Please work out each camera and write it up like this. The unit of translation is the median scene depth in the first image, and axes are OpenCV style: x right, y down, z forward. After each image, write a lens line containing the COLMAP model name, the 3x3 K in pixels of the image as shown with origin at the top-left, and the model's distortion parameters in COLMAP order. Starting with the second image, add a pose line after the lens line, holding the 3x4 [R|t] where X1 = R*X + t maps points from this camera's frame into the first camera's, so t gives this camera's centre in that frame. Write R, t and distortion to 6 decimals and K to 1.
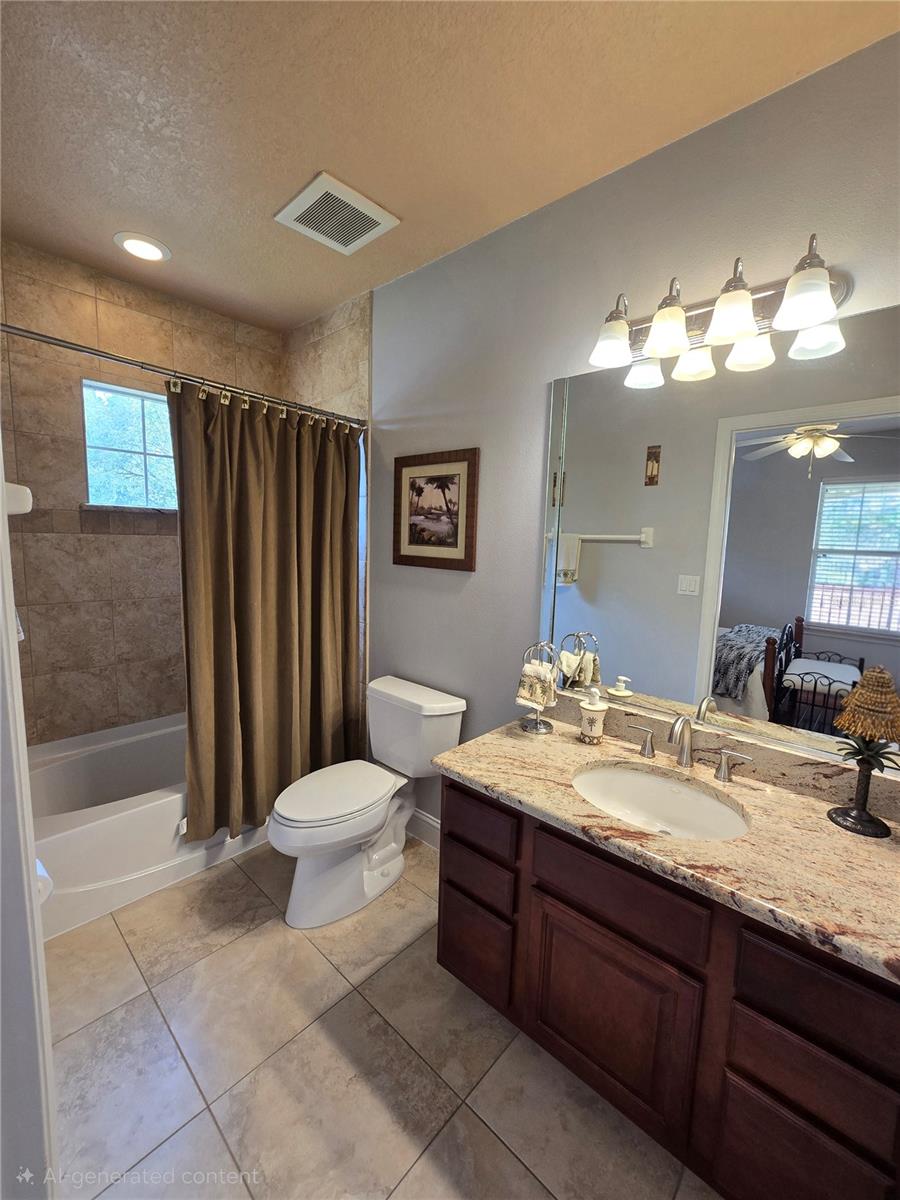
lens RADIAL K [[492.2, 0, 444.2], [0, 492.2, 598.6], [0, 0, 1]] dist [0.000440, 0.000059]
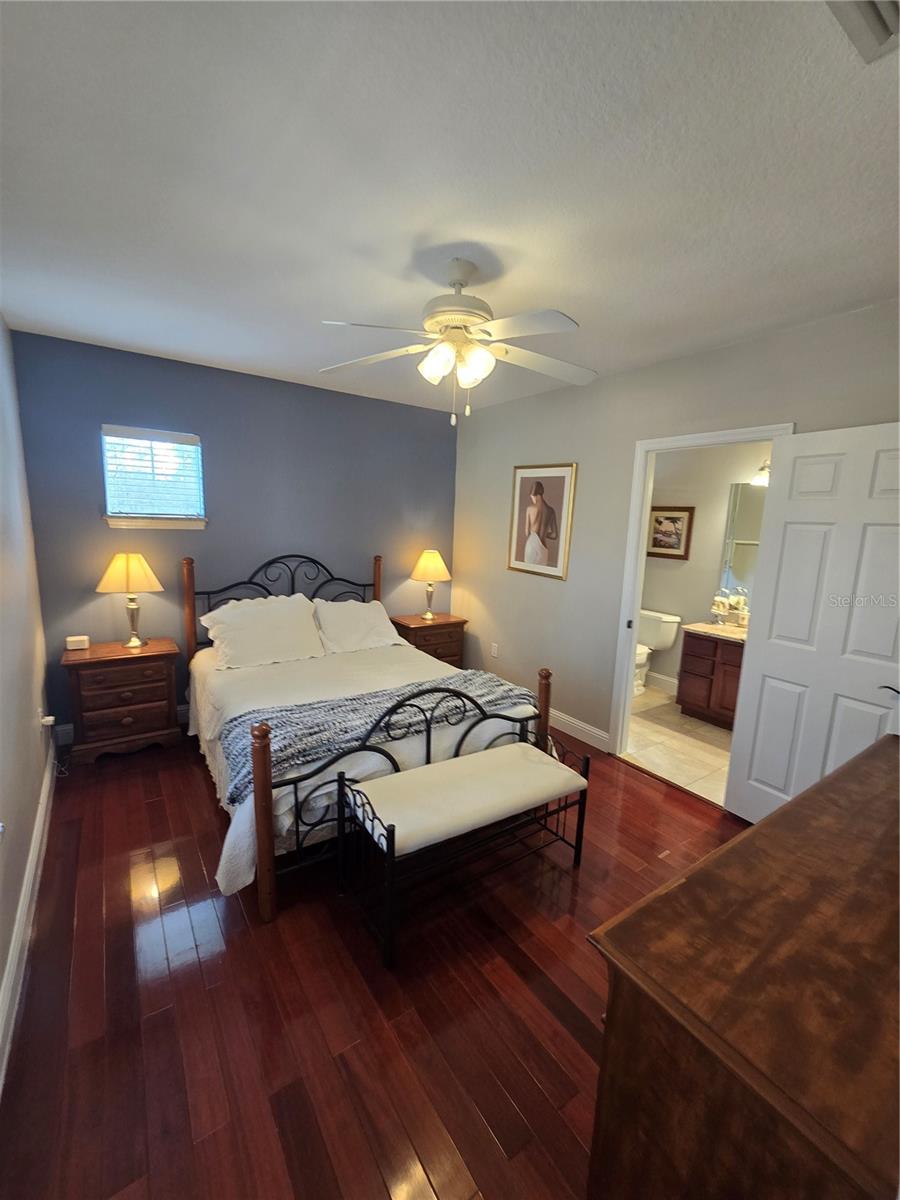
lens RADIAL K [[492.2, 0, 455.0], [0, 492.2, 604.2], [0, 0, 1]] dist [0.000440, 0.000059]
pose [[0.976114, 0.040788, -0.213396, -0.488080], [-0.032213, 0.998534, 0.043509, 0.081756], [0.214858, -0.035595, 0.975996, -1.432013]]
